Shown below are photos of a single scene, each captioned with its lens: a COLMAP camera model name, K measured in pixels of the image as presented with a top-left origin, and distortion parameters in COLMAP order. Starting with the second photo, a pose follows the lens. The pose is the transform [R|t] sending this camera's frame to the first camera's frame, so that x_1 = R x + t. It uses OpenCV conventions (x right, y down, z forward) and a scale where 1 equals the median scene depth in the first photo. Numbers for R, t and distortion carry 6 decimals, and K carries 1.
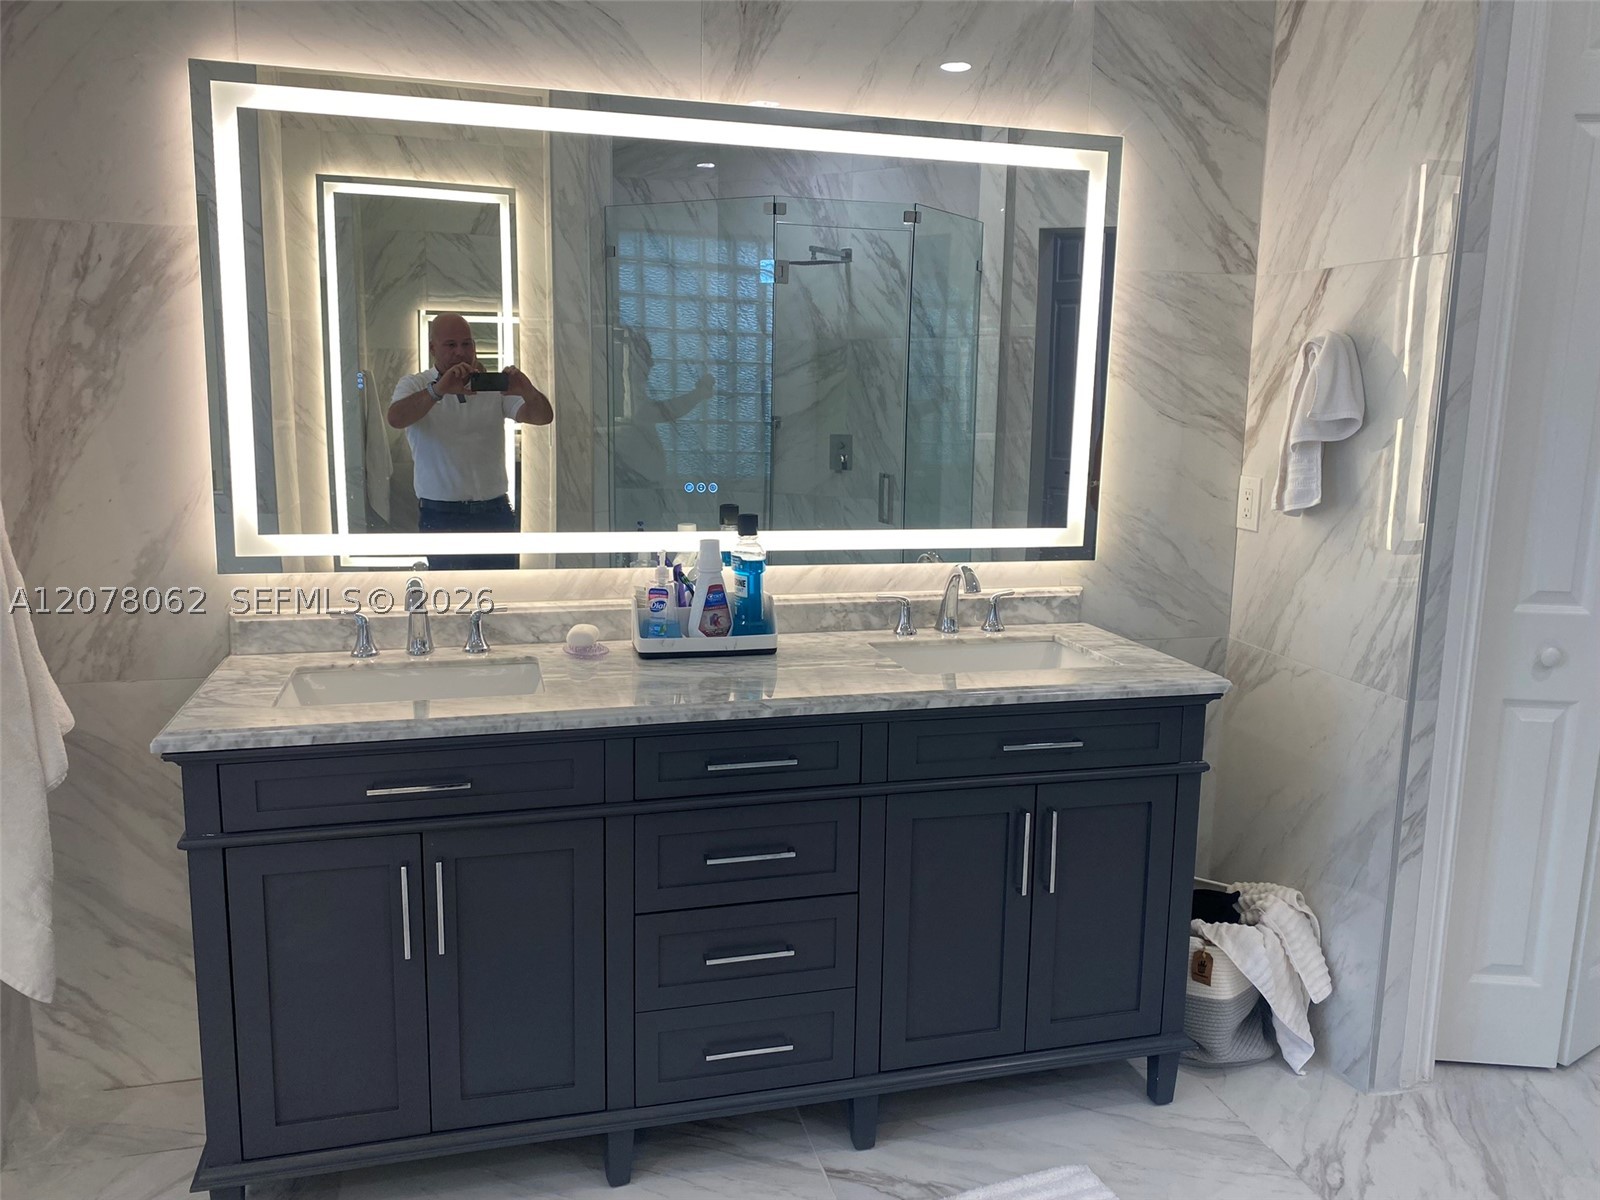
lens RADIAL K [[1235.6, 0, 799.6], [0, 1235.6, 581.6], [0, 0, 1]] dist [-0.001511, -0.000070]
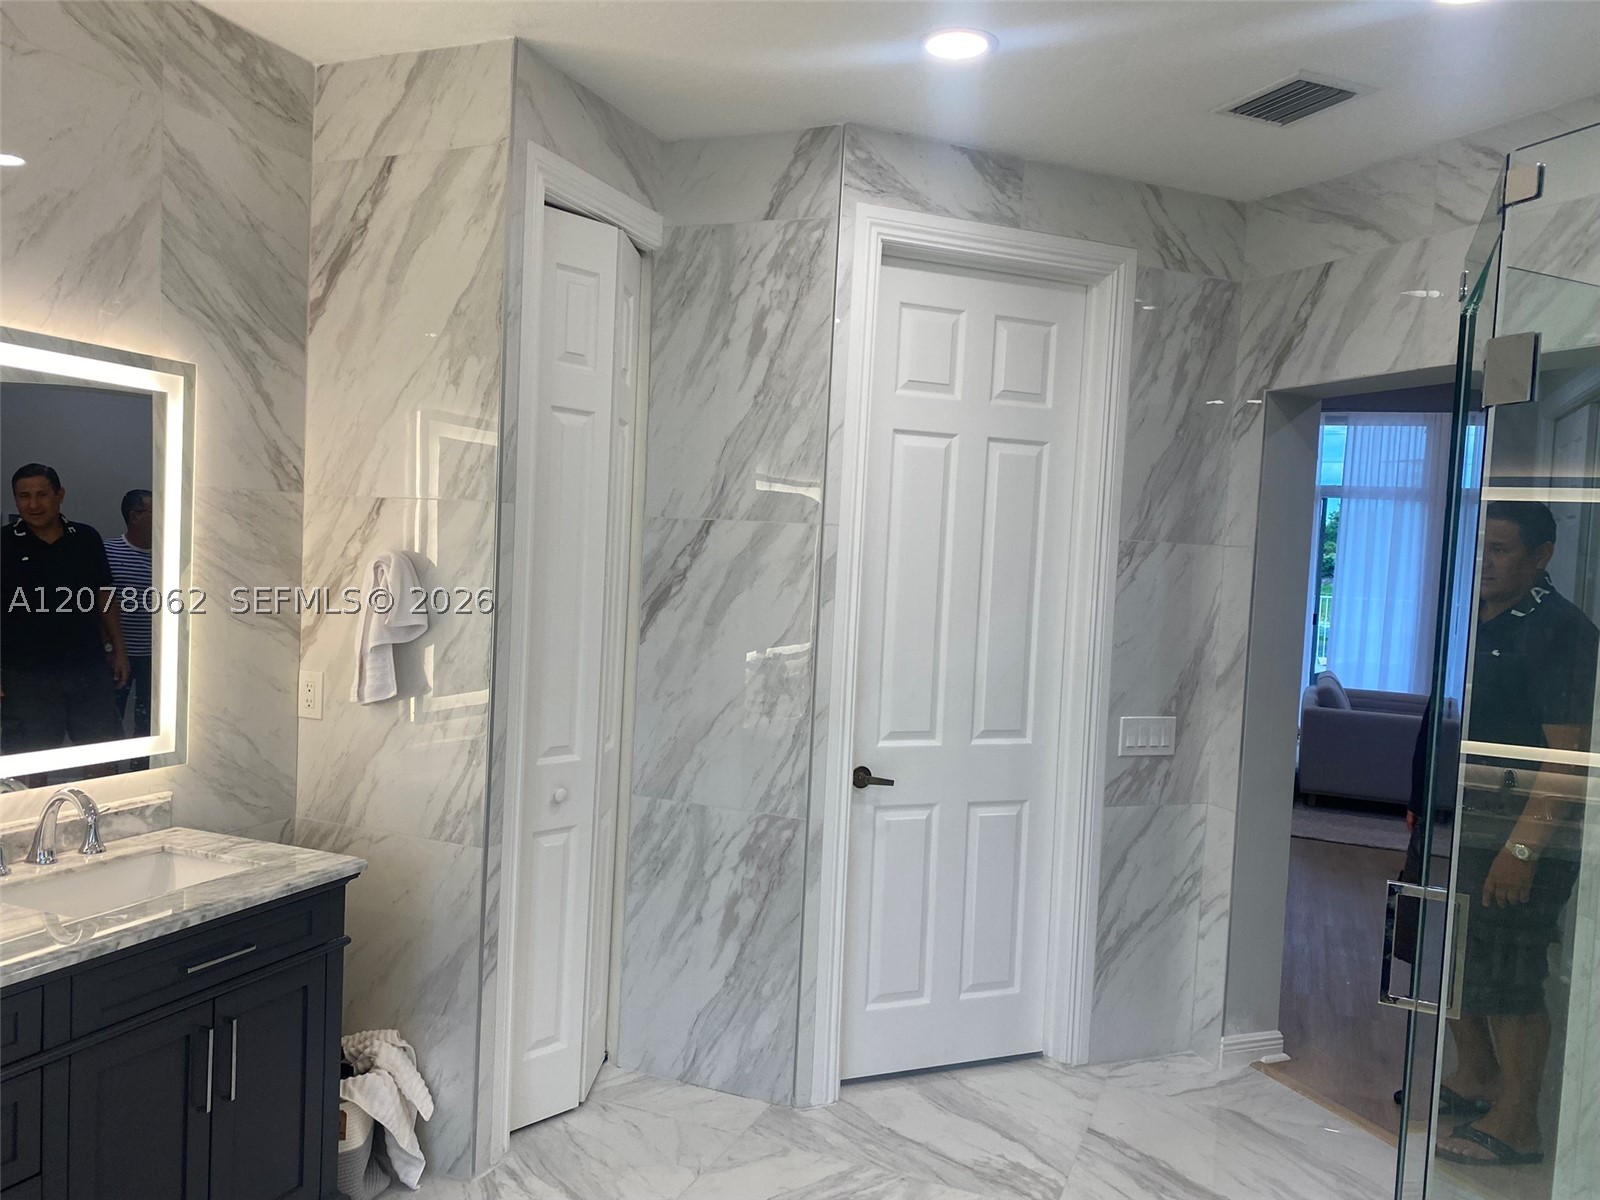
lens RADIAL K [[1211.5, 0, 800.0], [0, 1211.5, 600.0], [0, 0, 1]] dist [0.006719, -0.001842]
pose [[0.601460, -0.019664, 0.798661, -0.269592], [0.092180, 0.994728, -0.044928, -0.063887], [-0.793567, 0.100643, 0.600102, -0.021716]]
